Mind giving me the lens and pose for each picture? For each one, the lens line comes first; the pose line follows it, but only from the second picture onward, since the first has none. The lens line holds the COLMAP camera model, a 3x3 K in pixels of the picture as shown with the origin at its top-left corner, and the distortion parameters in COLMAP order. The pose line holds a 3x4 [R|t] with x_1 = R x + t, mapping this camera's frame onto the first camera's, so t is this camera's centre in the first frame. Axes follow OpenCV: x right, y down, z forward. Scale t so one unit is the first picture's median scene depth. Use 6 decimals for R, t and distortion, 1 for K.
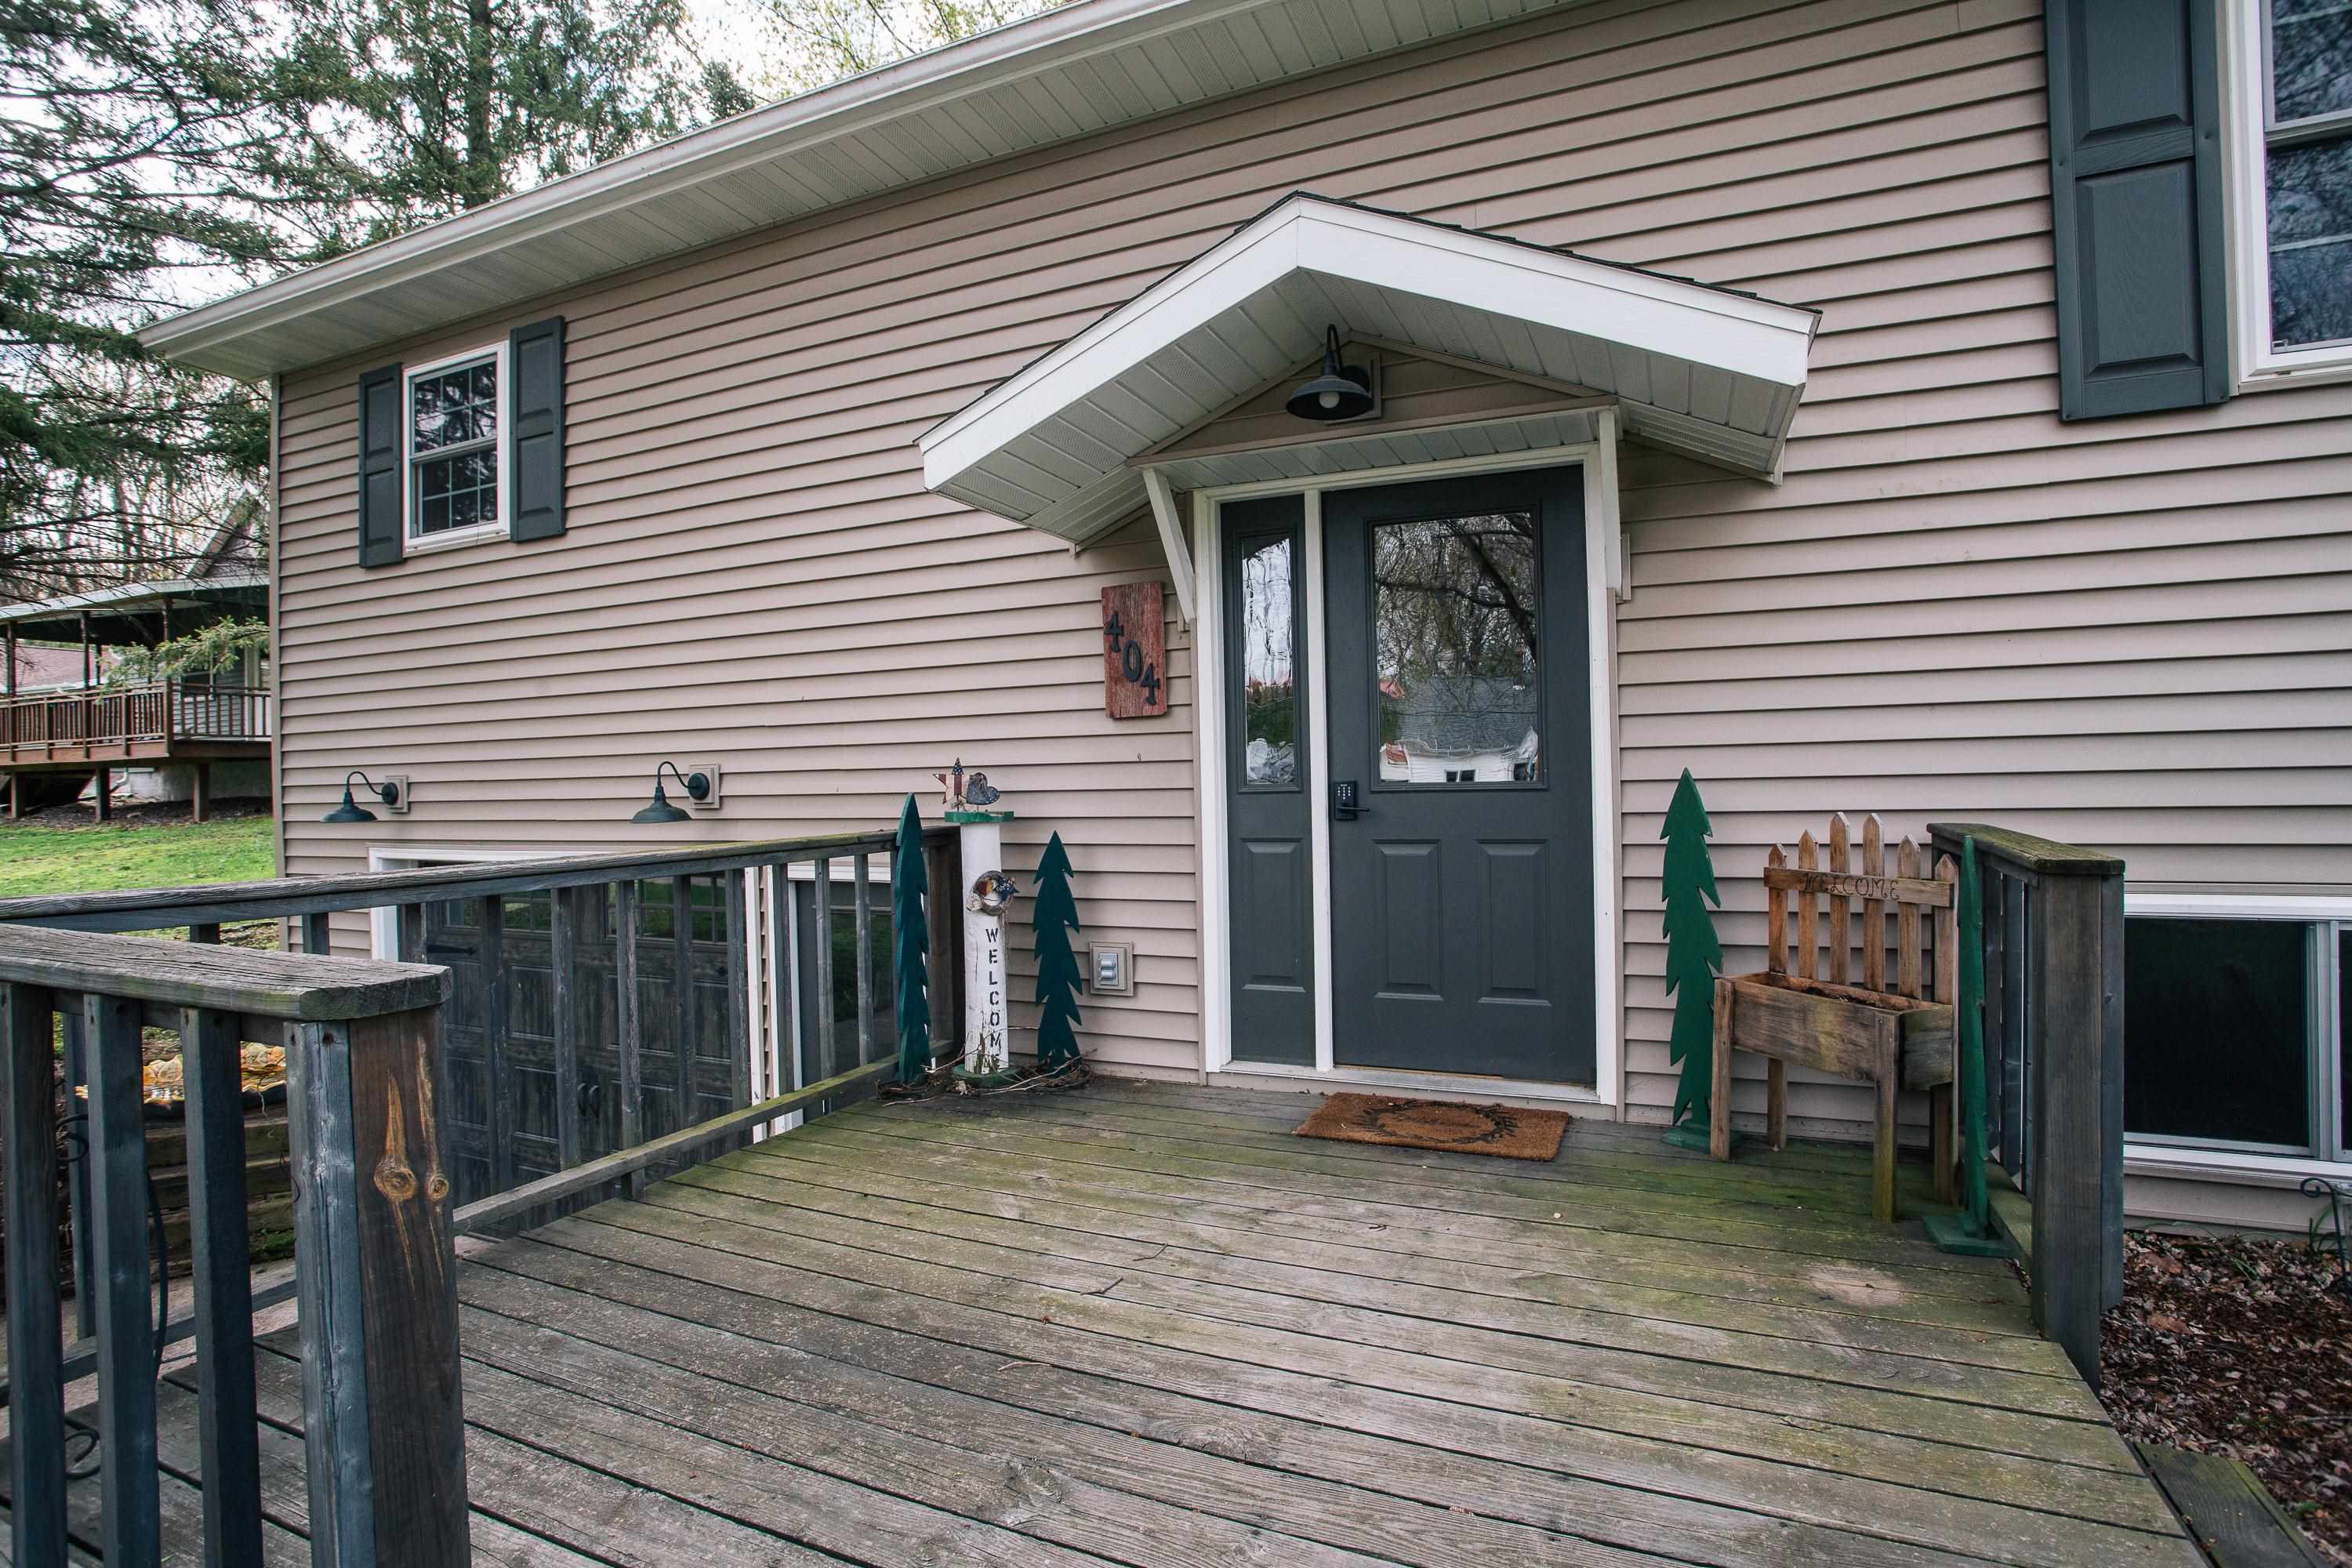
lens RADIAL K [[1148.6, 0, 1177.8], [0, 1148.6, 779.1], [0, 0, 1]] dist [-0.056319, 0.023936]
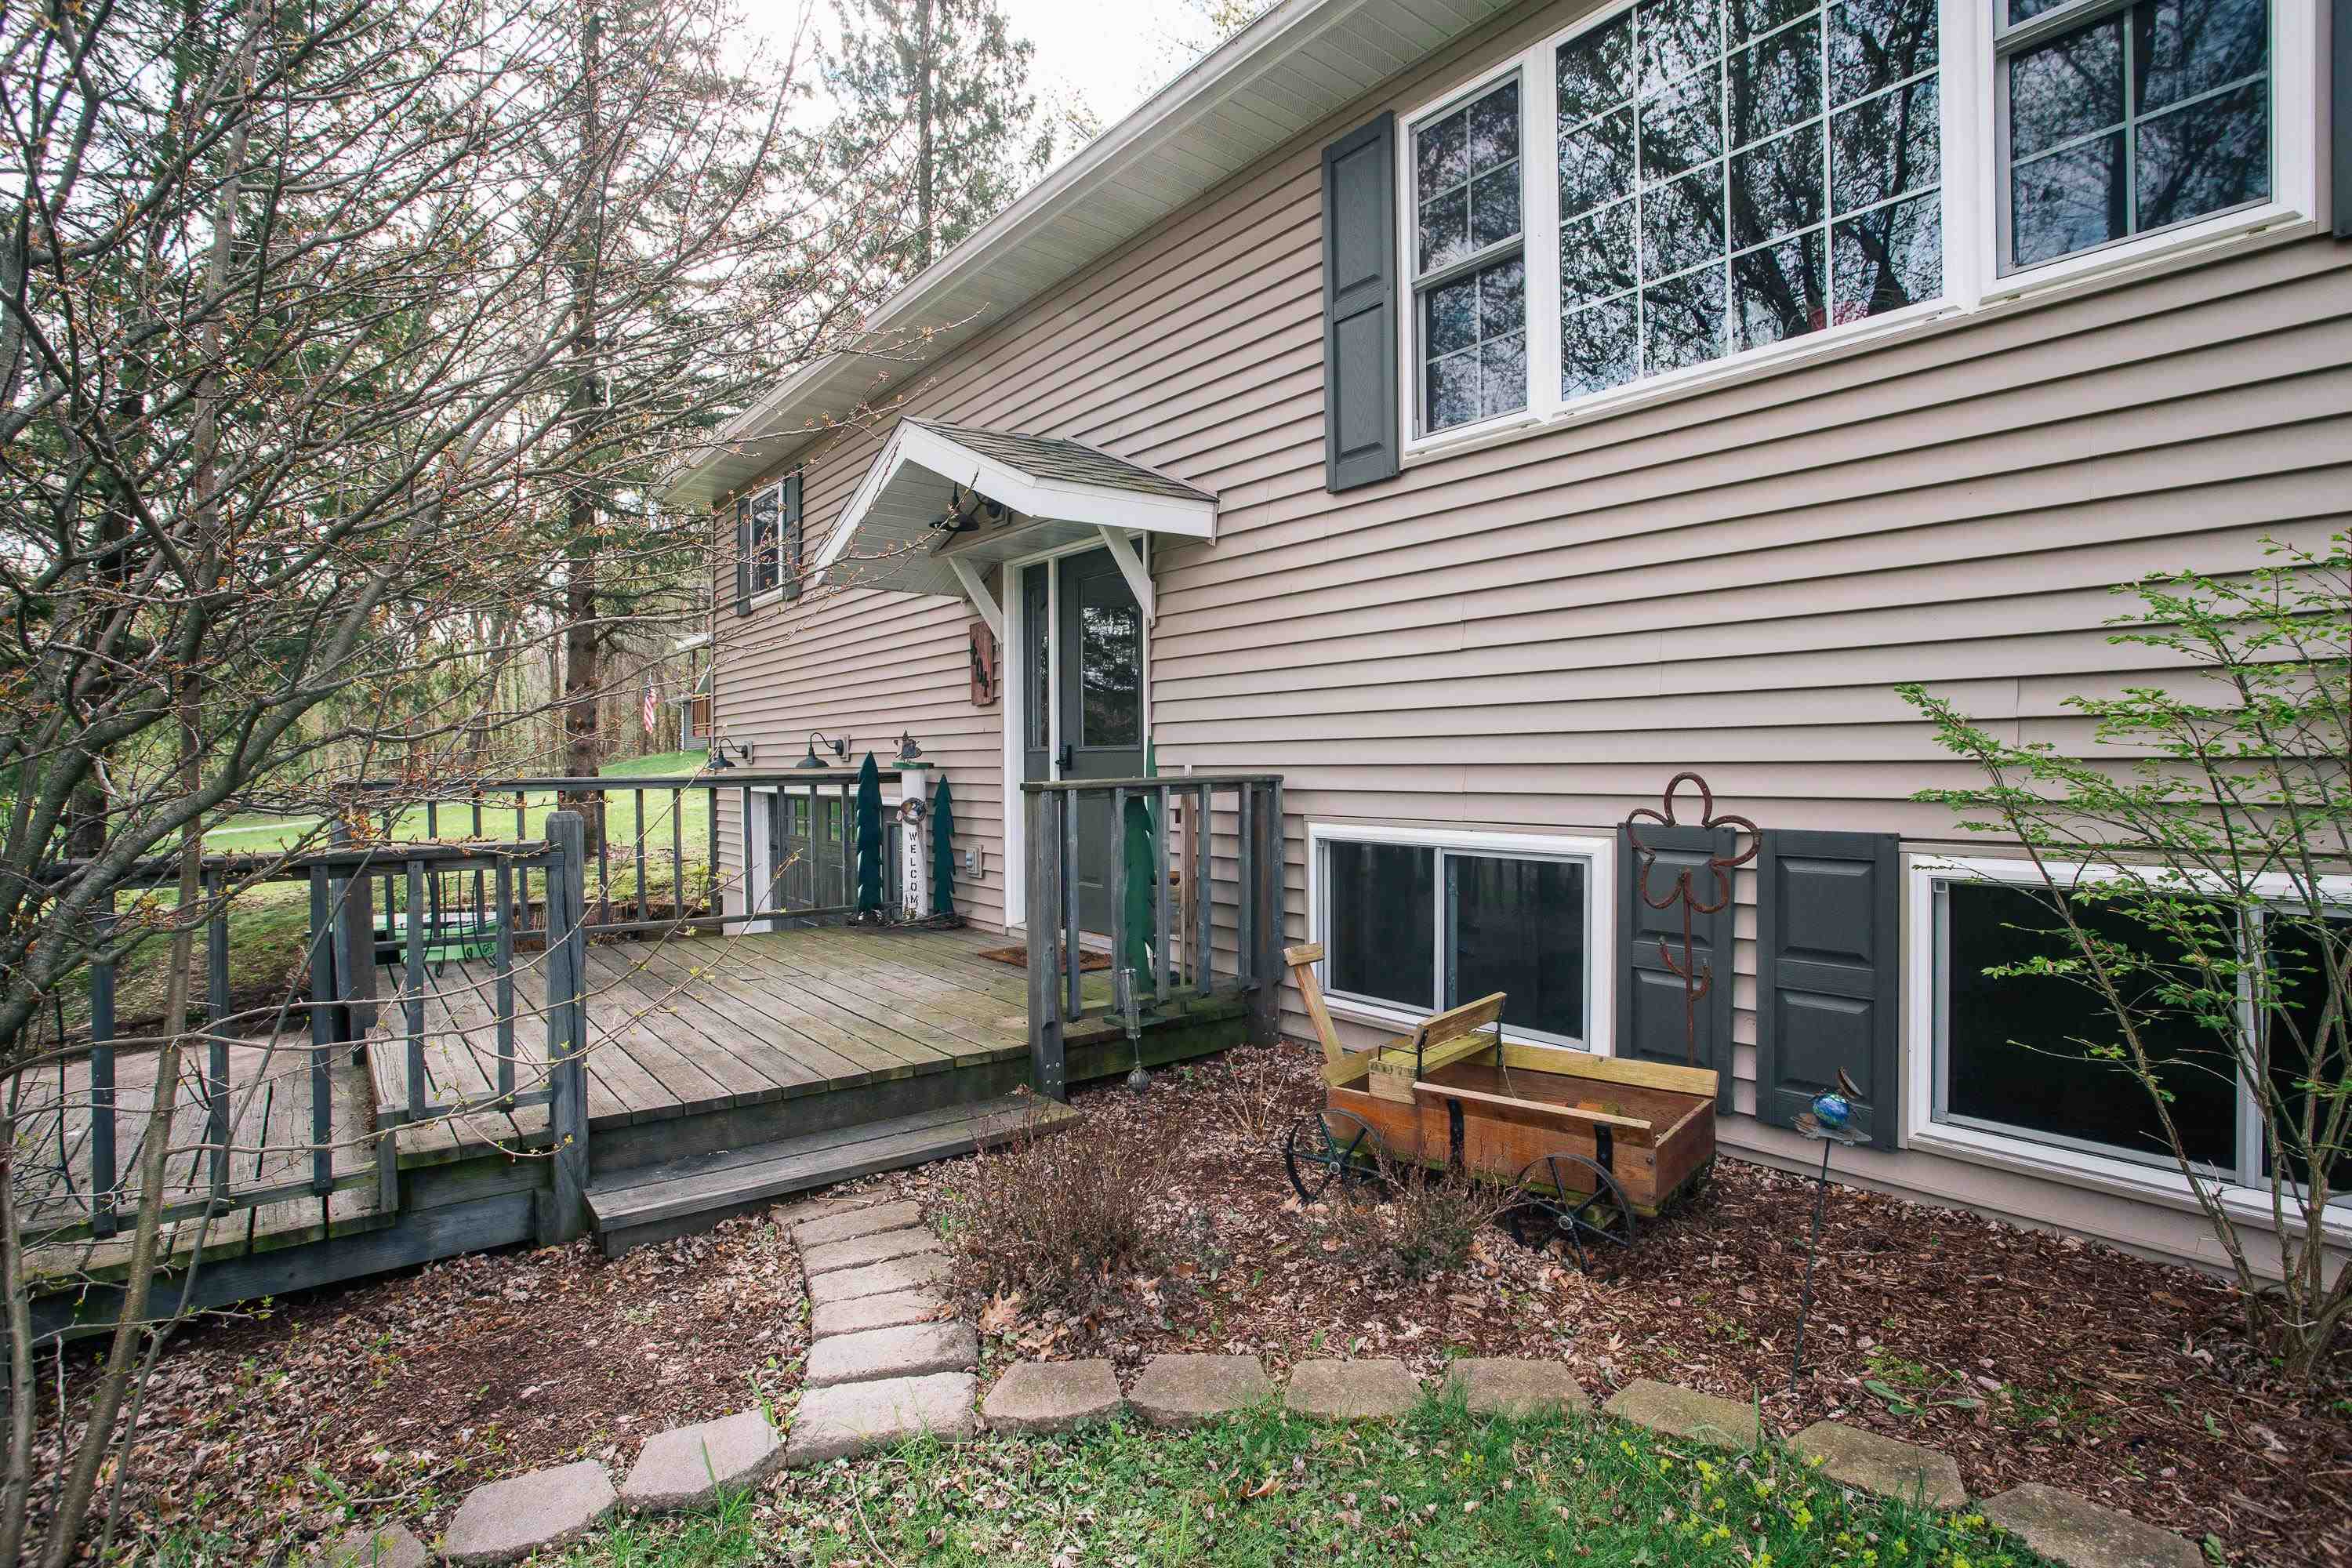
lens RADIAL K [[1148.6, 0, 1177.8], [0, 1148.6, 779.1], [0, 0, 1]] dist [-0.056319, 0.023936]
pose [[0.875120, 0.023034, -0.483358, 0.979829], [-0.015401, 0.999686, 0.019757, 0.013387], [0.483662, -0.009845, 0.875200, -0.275233]]
